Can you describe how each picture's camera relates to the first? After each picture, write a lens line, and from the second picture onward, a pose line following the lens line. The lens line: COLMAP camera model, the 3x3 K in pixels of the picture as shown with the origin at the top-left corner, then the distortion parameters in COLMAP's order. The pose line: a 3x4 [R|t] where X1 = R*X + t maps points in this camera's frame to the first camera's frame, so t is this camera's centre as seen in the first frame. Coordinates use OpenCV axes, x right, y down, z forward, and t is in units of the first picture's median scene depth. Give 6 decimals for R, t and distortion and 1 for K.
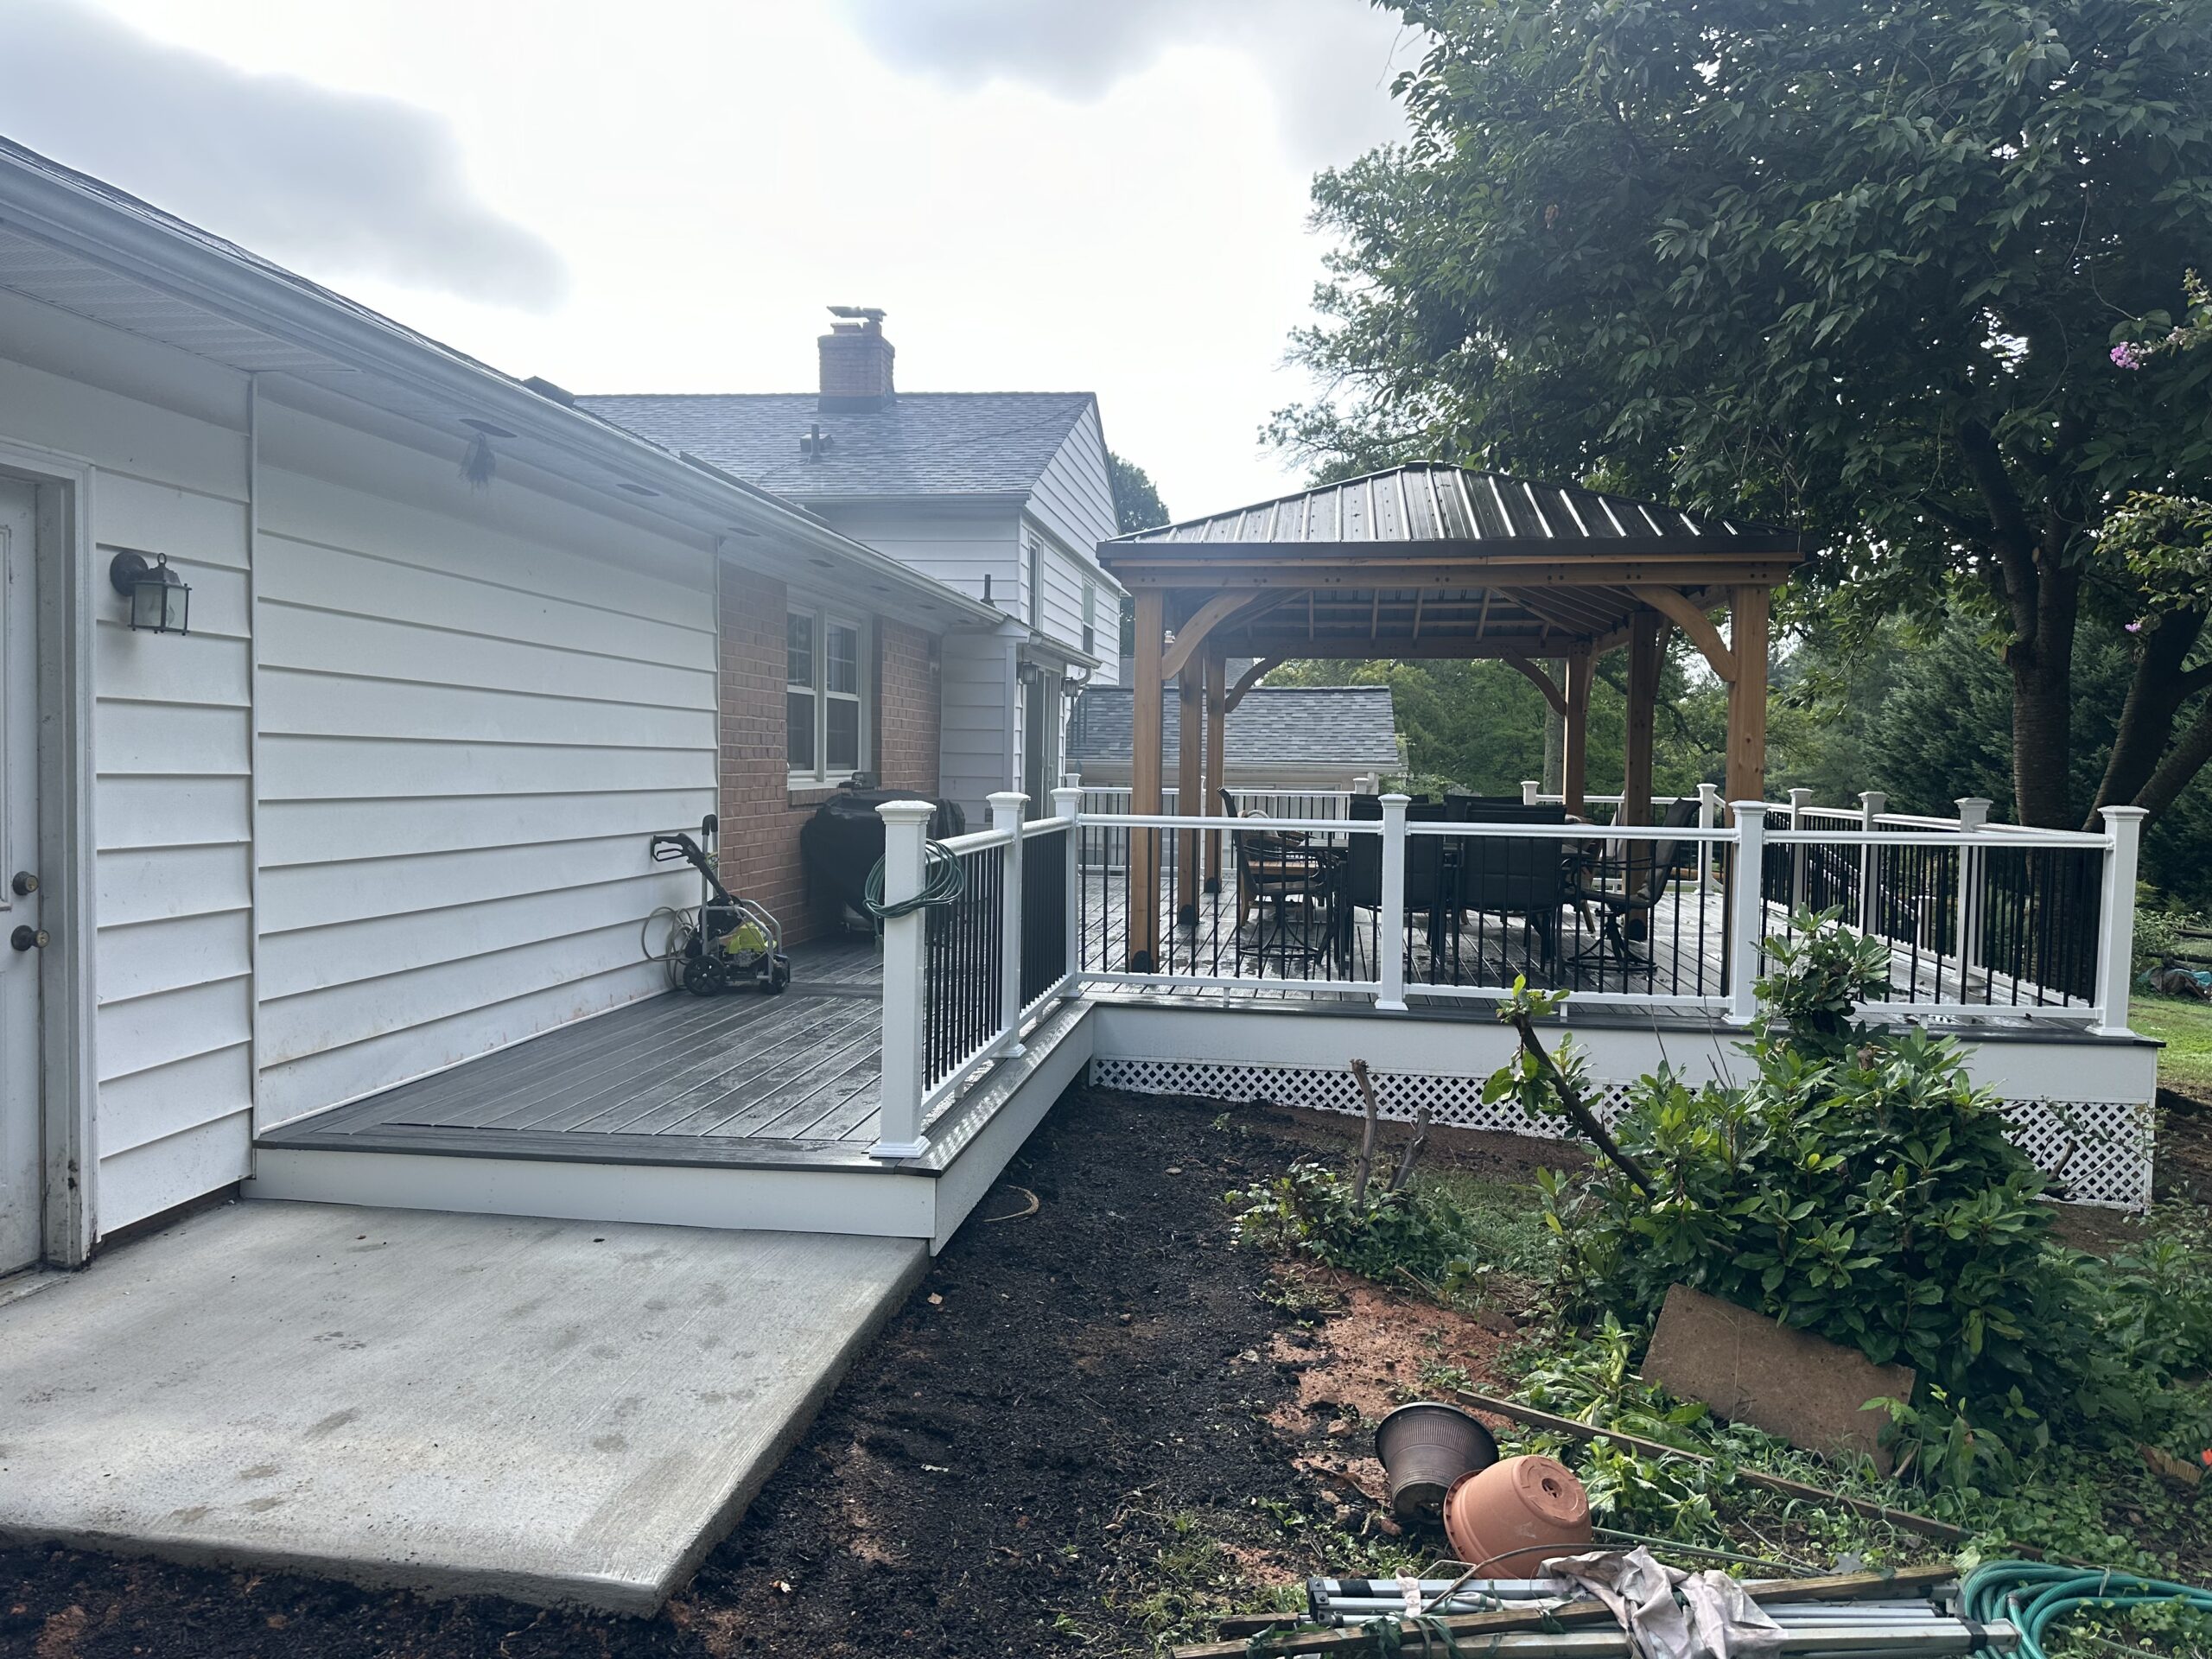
lens RADIAL K [[1546.8, 0, 1108.3], [0, 1546.8, 830.2], [0, 0, 1]] dist [0.035946, -0.044318]
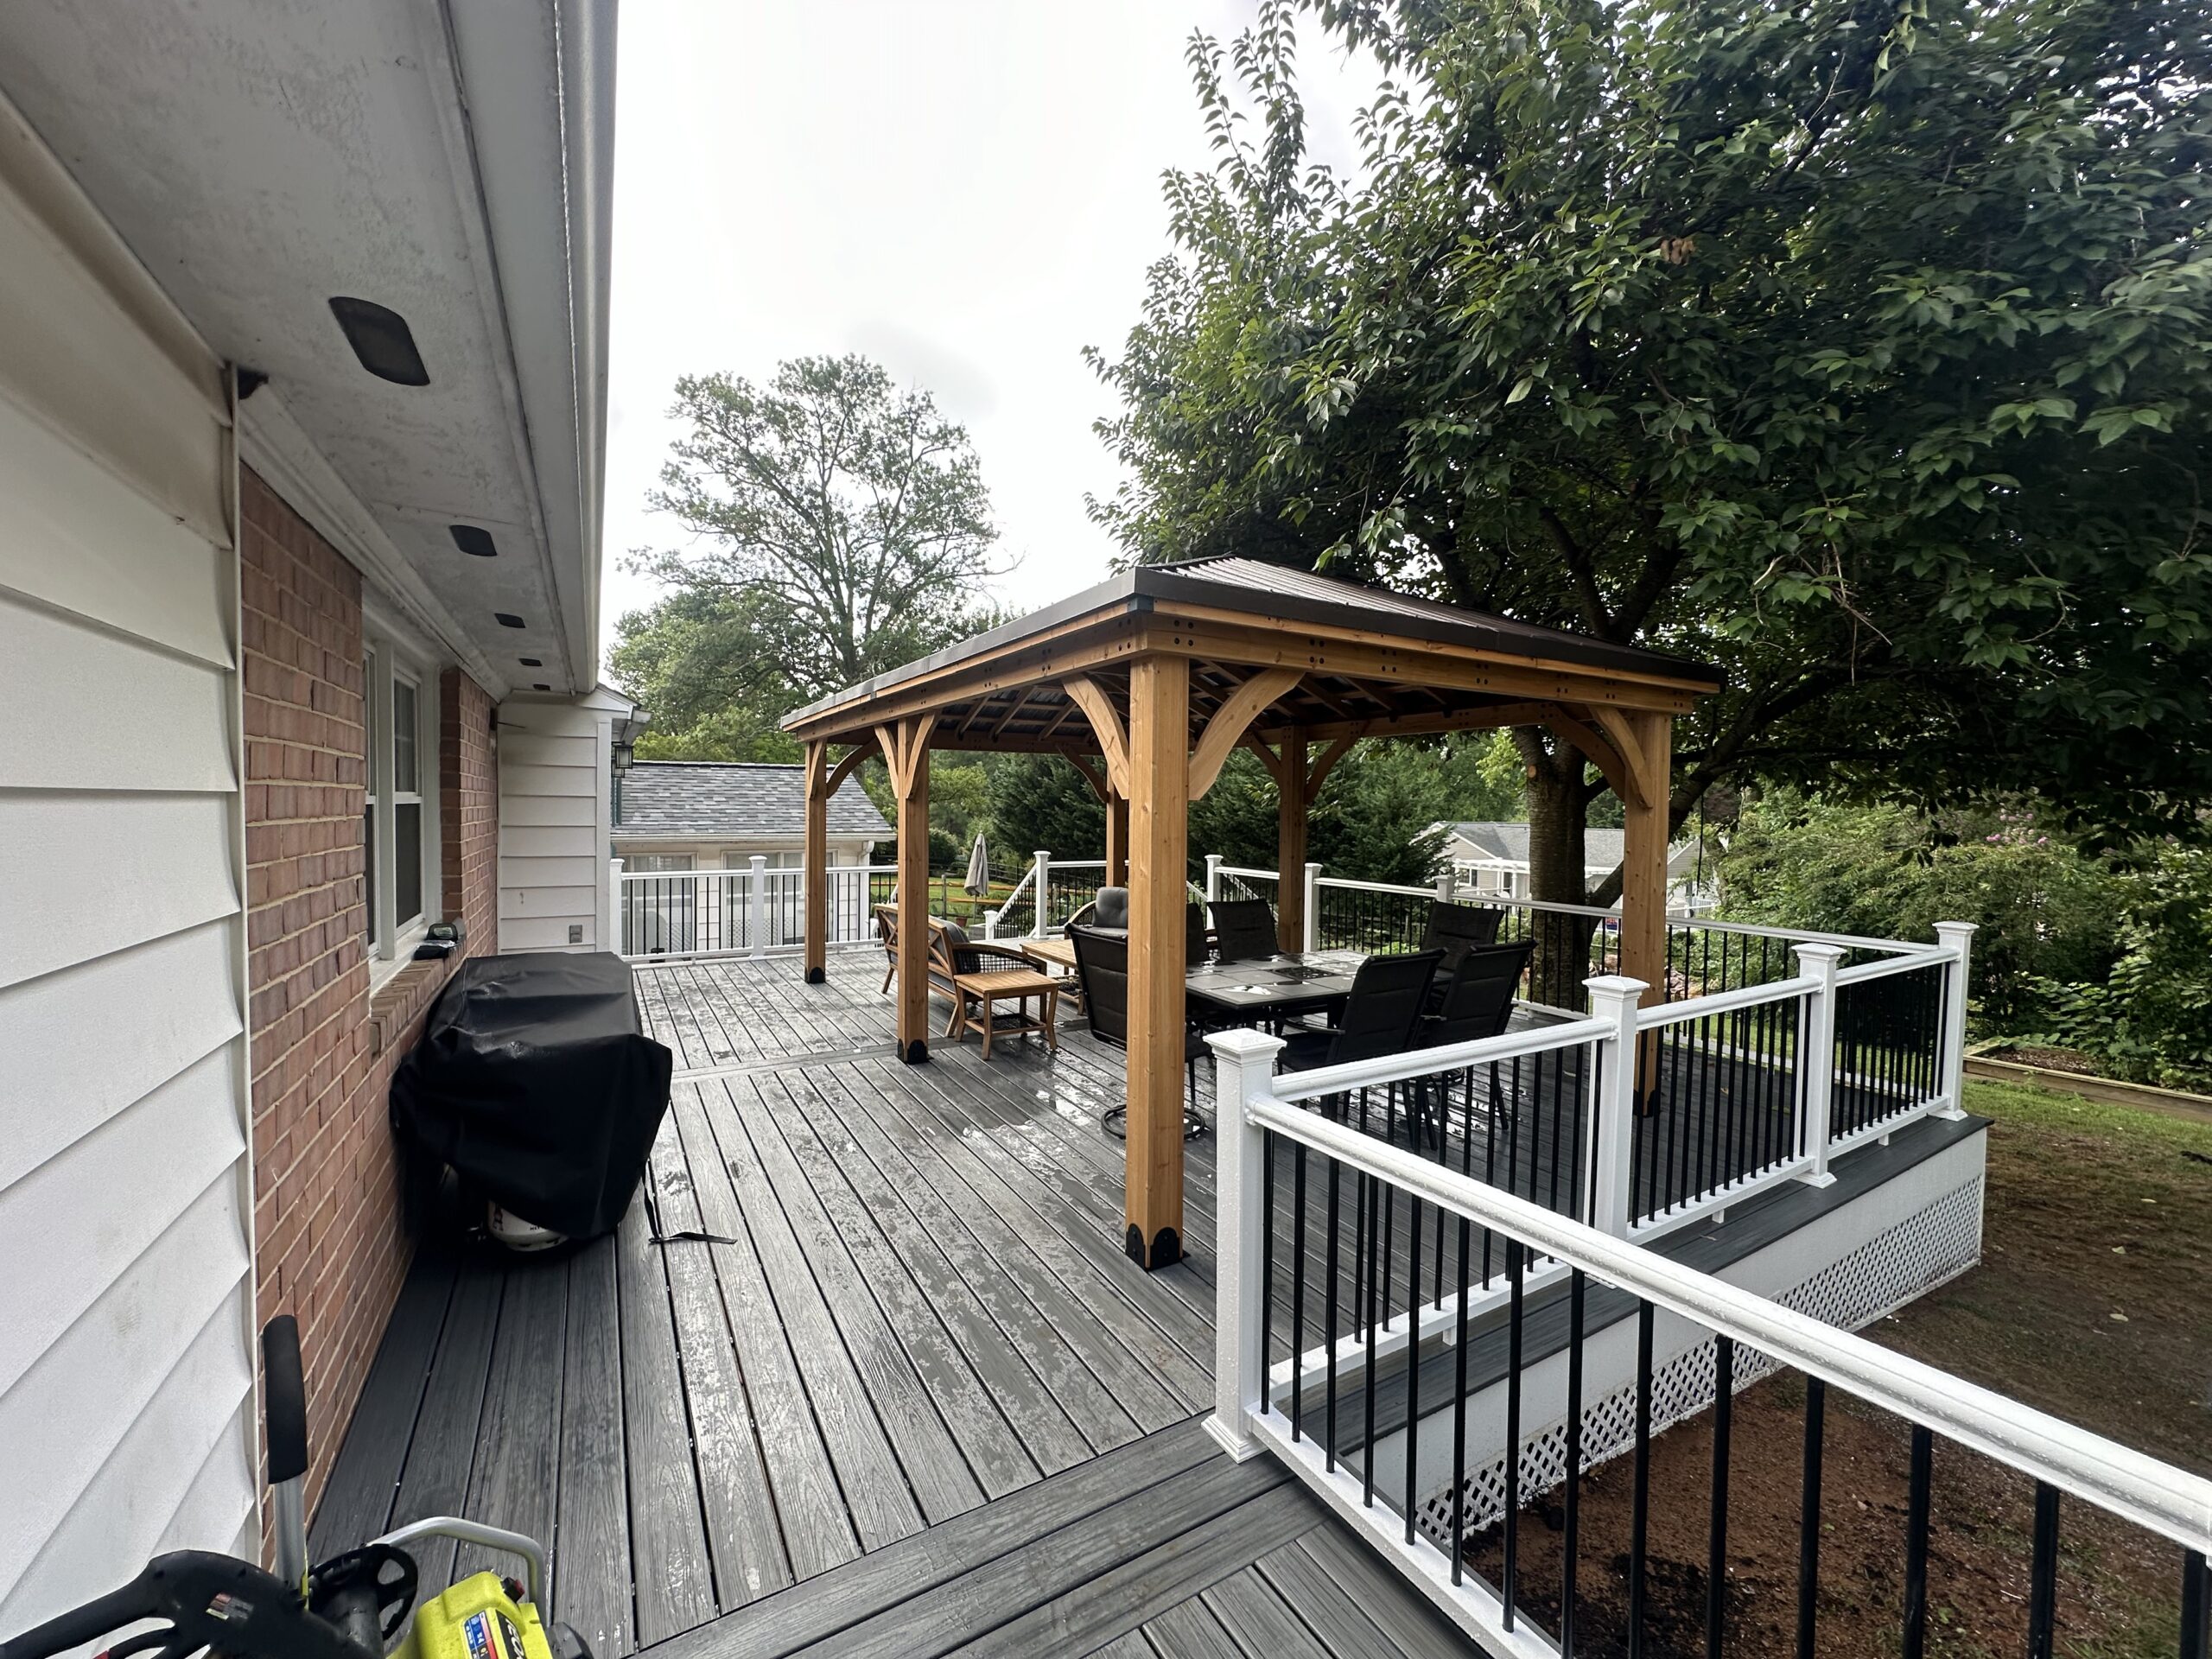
lens RADIAL K [[878.9, 0, 1115.0], [0, 878.9, 829.8], [0, 0, 1]] dist [-0.001136, -0.000015]
pose [[0.782876, -0.020672, 0.621834, -0.044358], [0.025246, 0.999680, 0.001448, -0.017606], [-0.621665, 0.014565, 0.783148, 0.151093]]
